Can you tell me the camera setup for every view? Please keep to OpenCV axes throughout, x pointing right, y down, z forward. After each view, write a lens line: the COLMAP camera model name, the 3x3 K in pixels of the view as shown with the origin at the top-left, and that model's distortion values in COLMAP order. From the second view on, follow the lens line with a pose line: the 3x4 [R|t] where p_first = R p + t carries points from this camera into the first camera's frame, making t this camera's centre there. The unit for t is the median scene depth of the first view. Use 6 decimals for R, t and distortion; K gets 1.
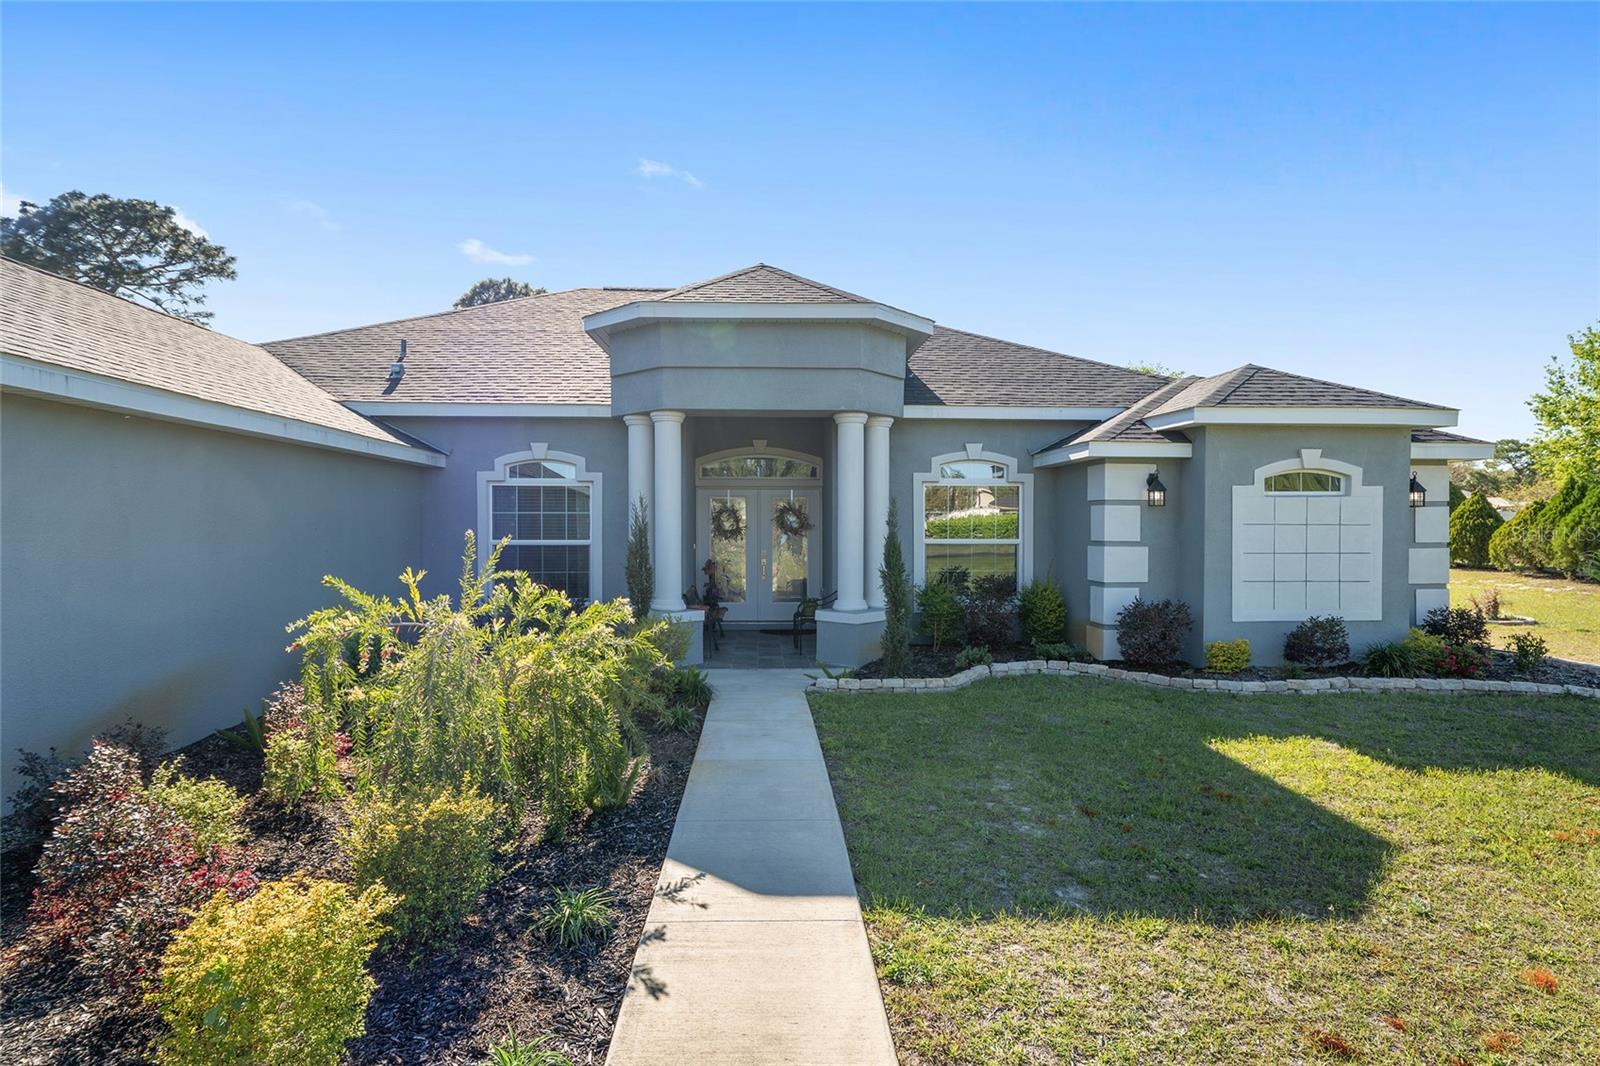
lens RADIAL K [[874.0, 0, 796.6], [0, 874.0, 530.4], [0, 0, 1]] dist [0.002173, -0.001970]
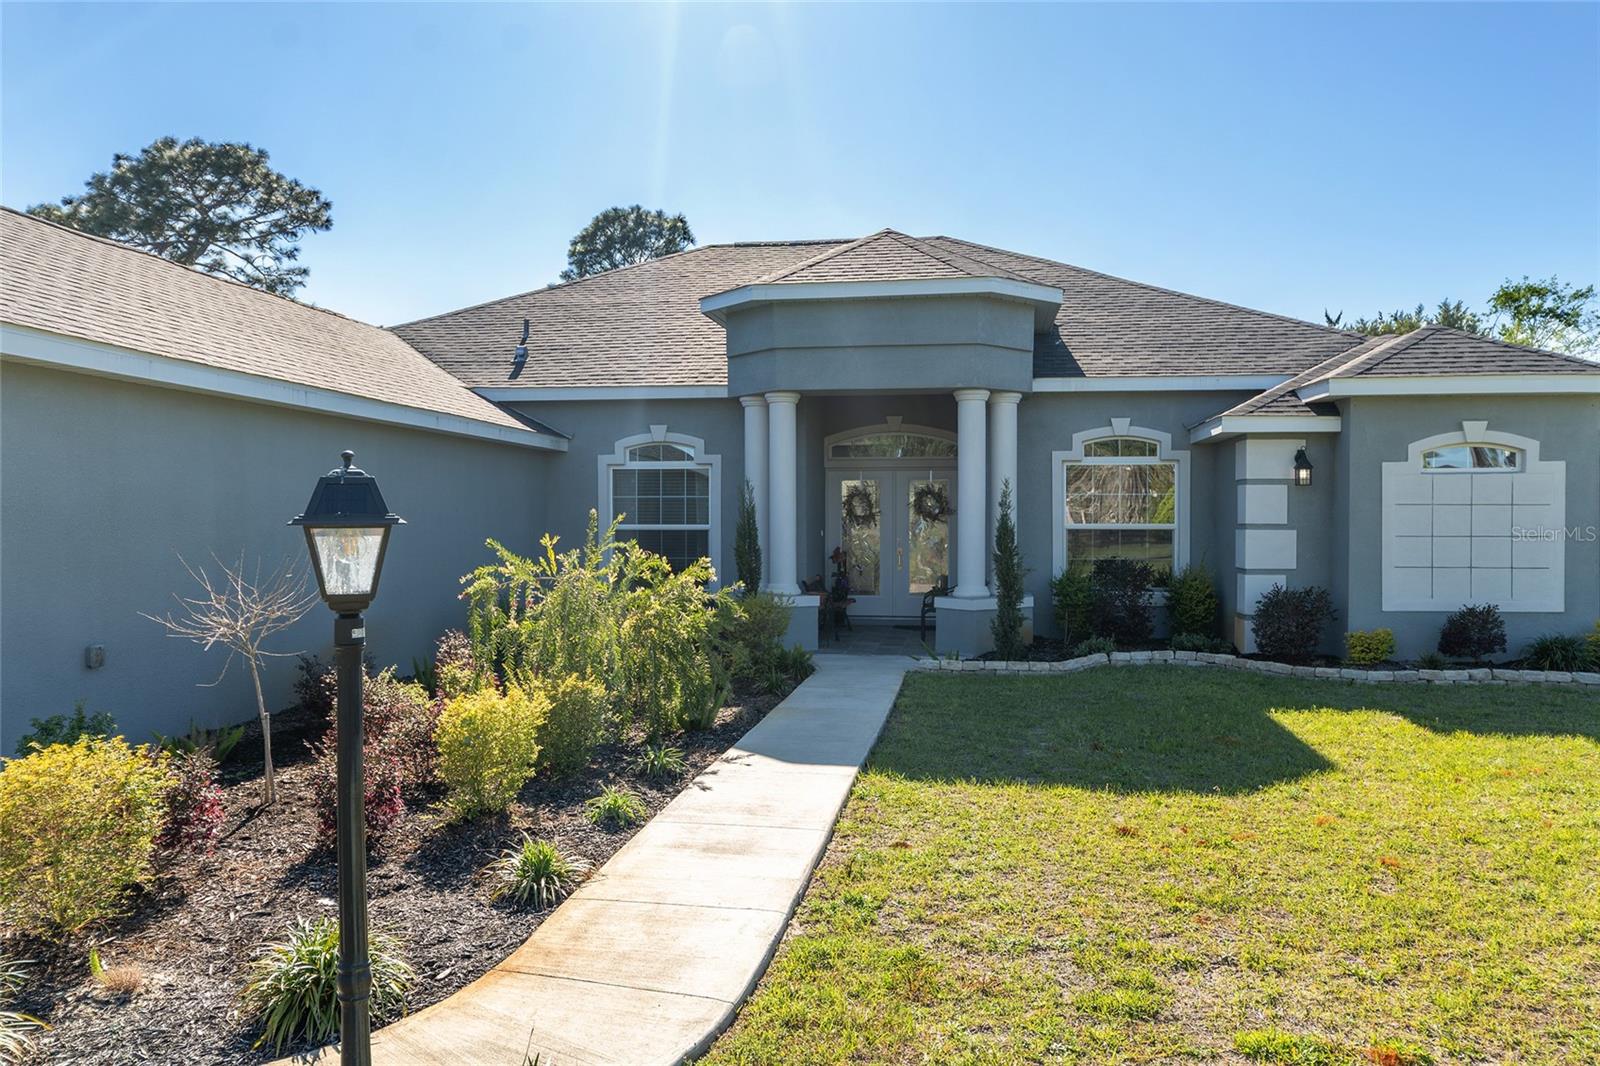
lens RADIAL K [[1223.9, 0, 792.2], [0, 1223.9, 533.7], [0, 0, 1]] dist [-0.008473, 0.010679]
pose [[0.981043, 0.001303, -0.193788, 0.117502], [-0.000364, 0.999988, 0.004881, 0.014604], [0.193792, -0.004718, 0.981031, -0.313877]]
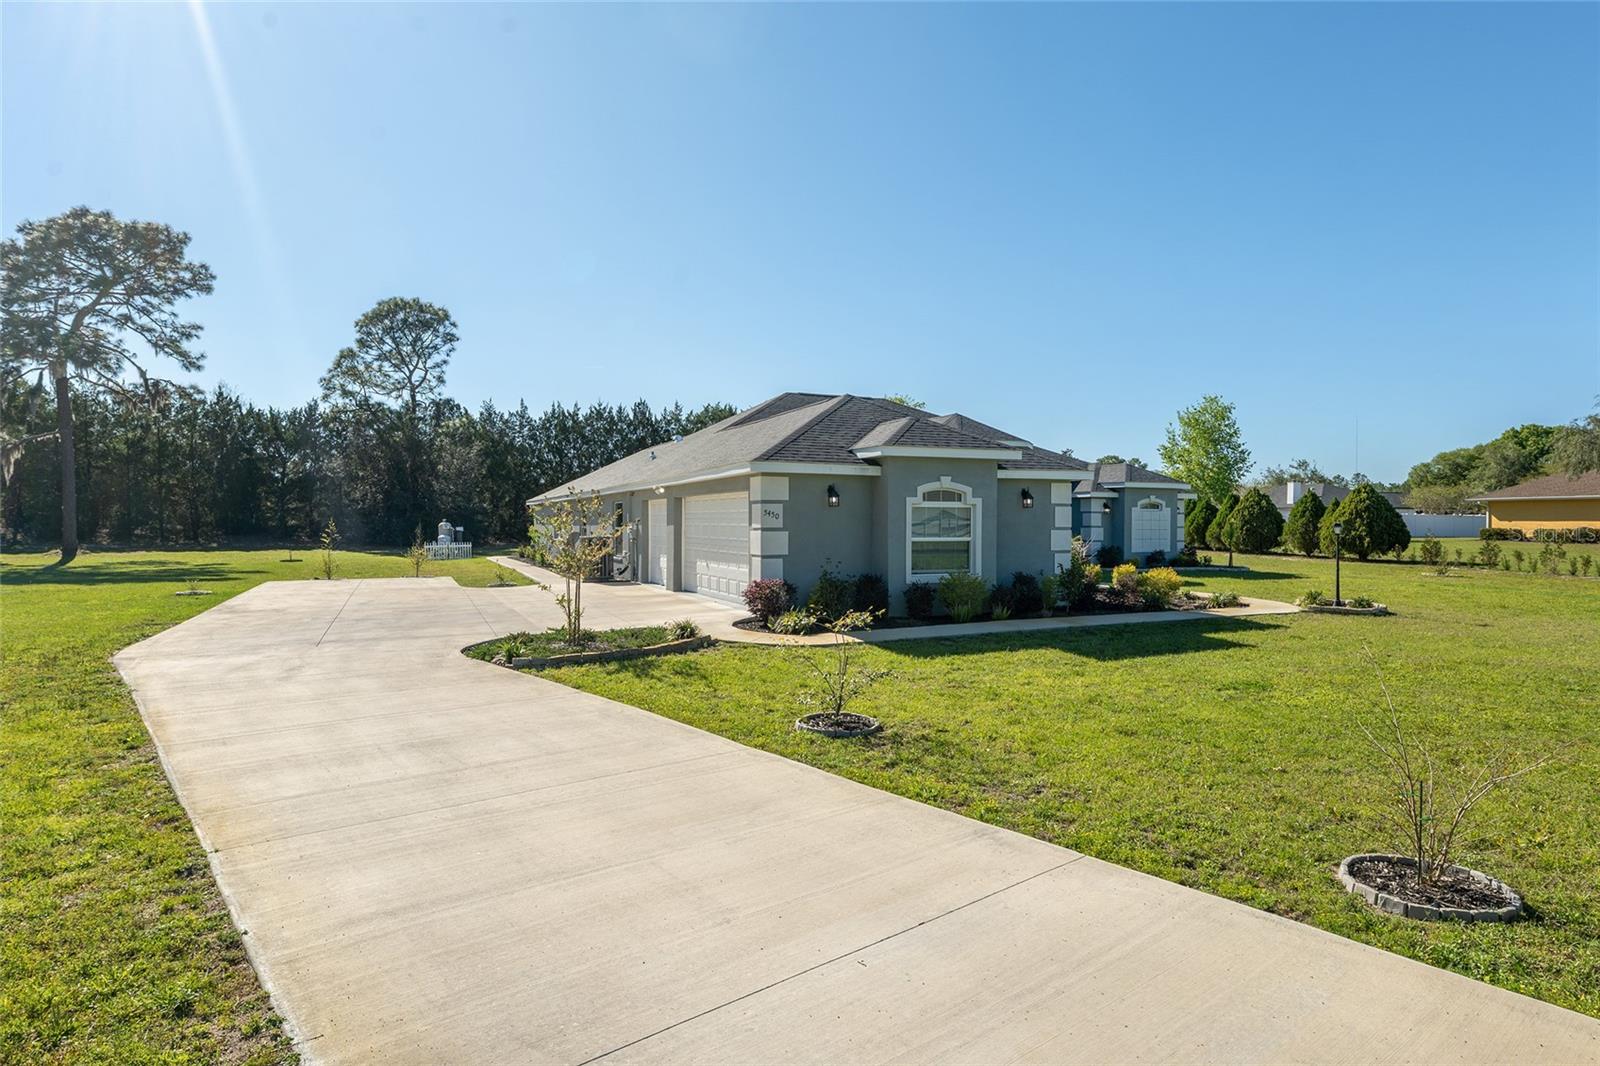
lens RADIAL K [[894.3, 0, 802.7], [0, 894.3, 534.8], [0, 0, 1]] dist [0.003662, 0.000315]
pose [[0.934486, -0.003141, 0.355985, -1.387517], [-0.000098, 0.999959, 0.009079, 0.013524], [-0.355999, -0.008519, 0.934448, -1.235456]]
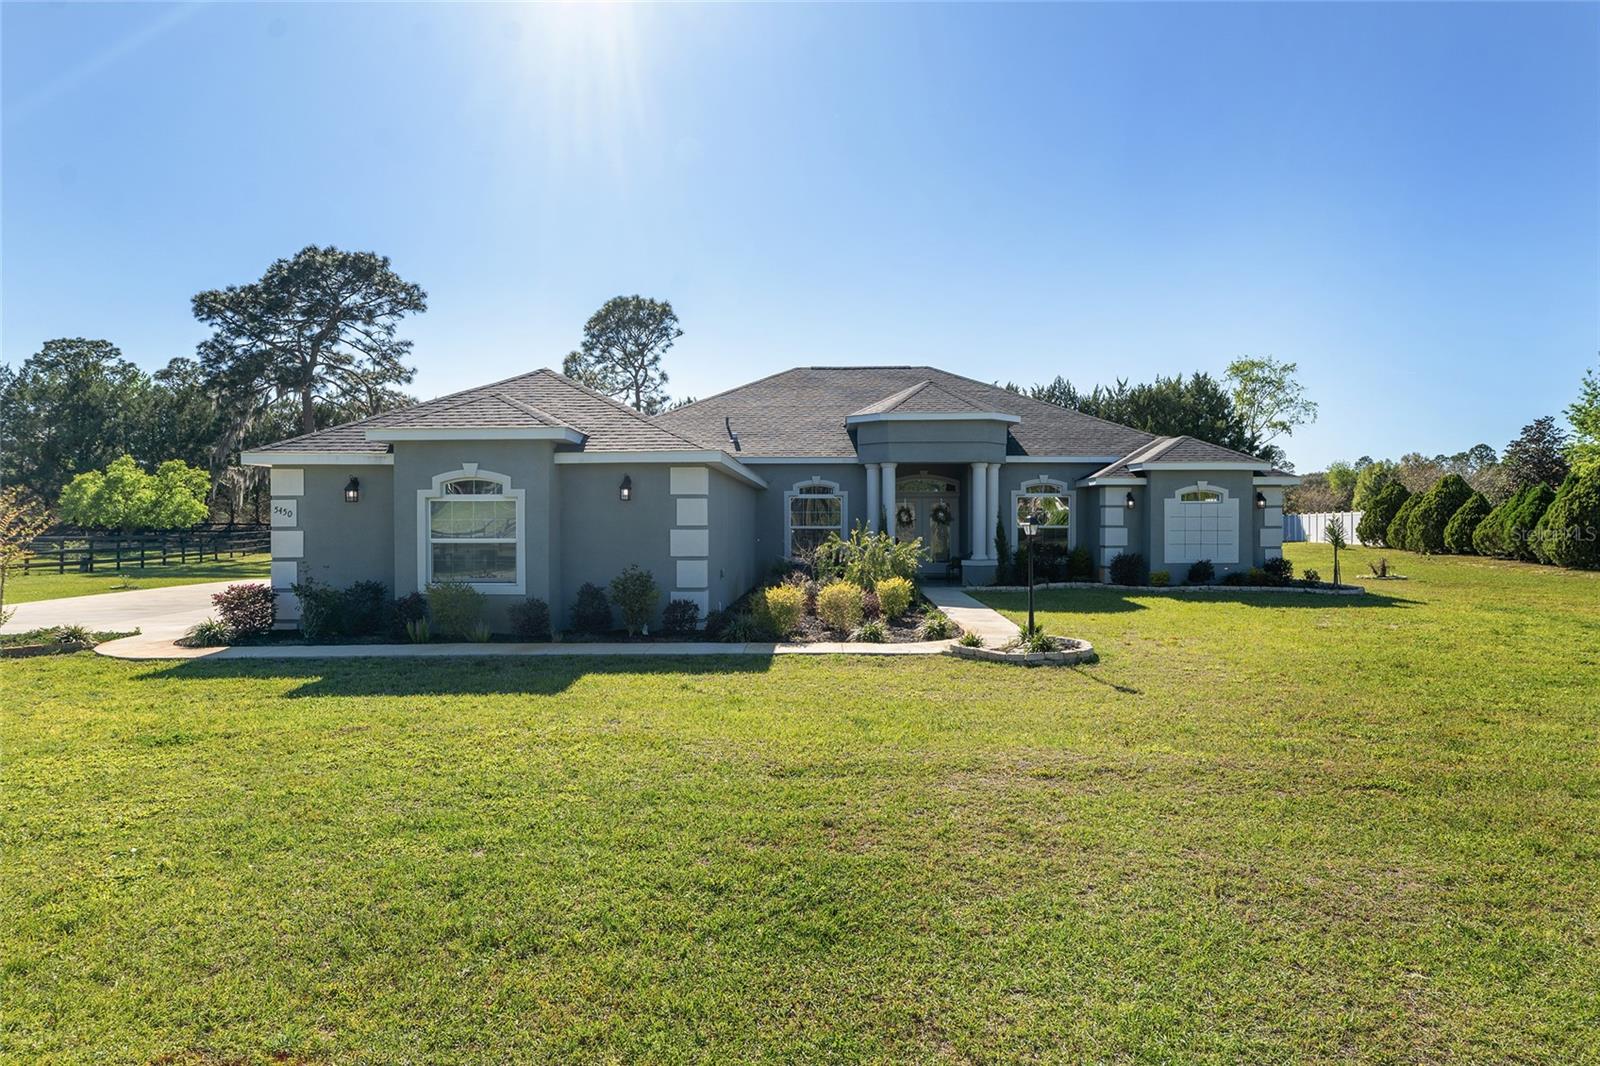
lens RADIAL K [[1020.8, 0, 797.6], [0, 1020.8, 542.1], [0, 0, 1]] dist [-0.005125, 0.005039]
pose [[0.996888, -0.000380, -0.078830, -0.156136], [0.001261, 0.999937, 0.011125, 0.021214], [0.078821, -0.011190, 0.996826, -1.266098]]
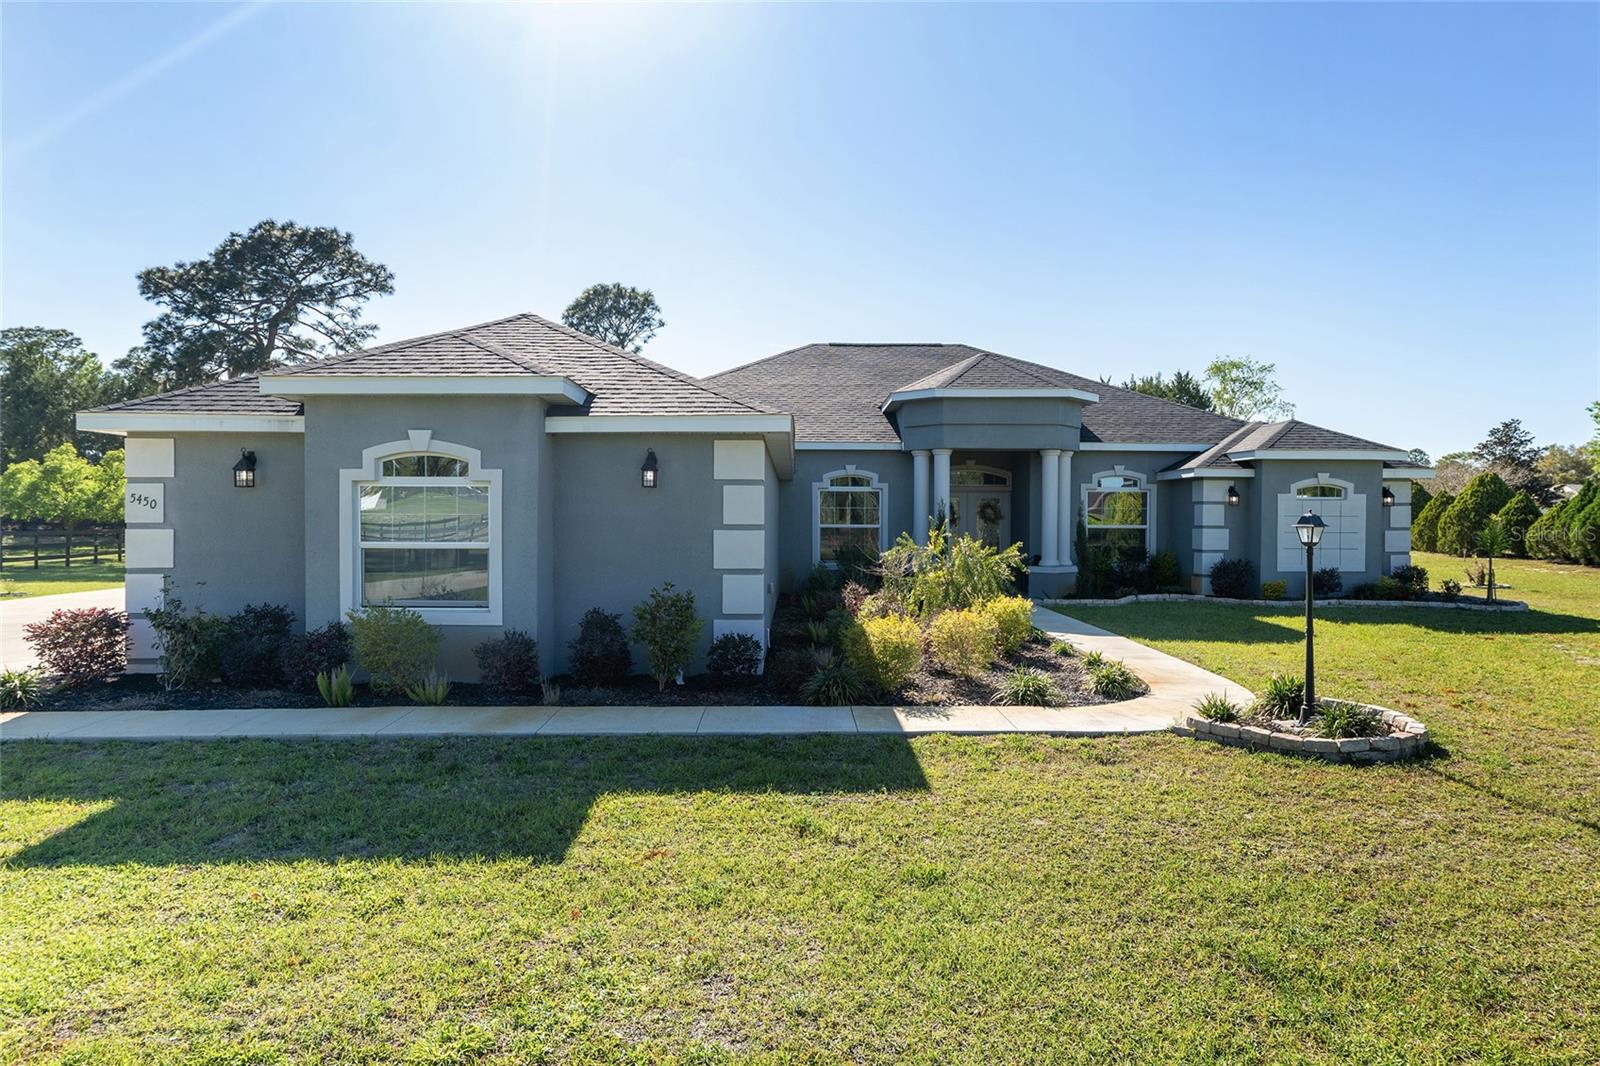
lens RADIAL K [[978.4, 0, 803.1], [0, 978.4, 526.4], [0, 0, 1]] dist [0.002814, -0.006542]
pose [[0.999308, 0.003753, -0.037010, -0.315328], [-0.003792, 0.999992, -0.000989, 0.016593], [0.037006, 0.001128, 0.999314, -0.828418]]
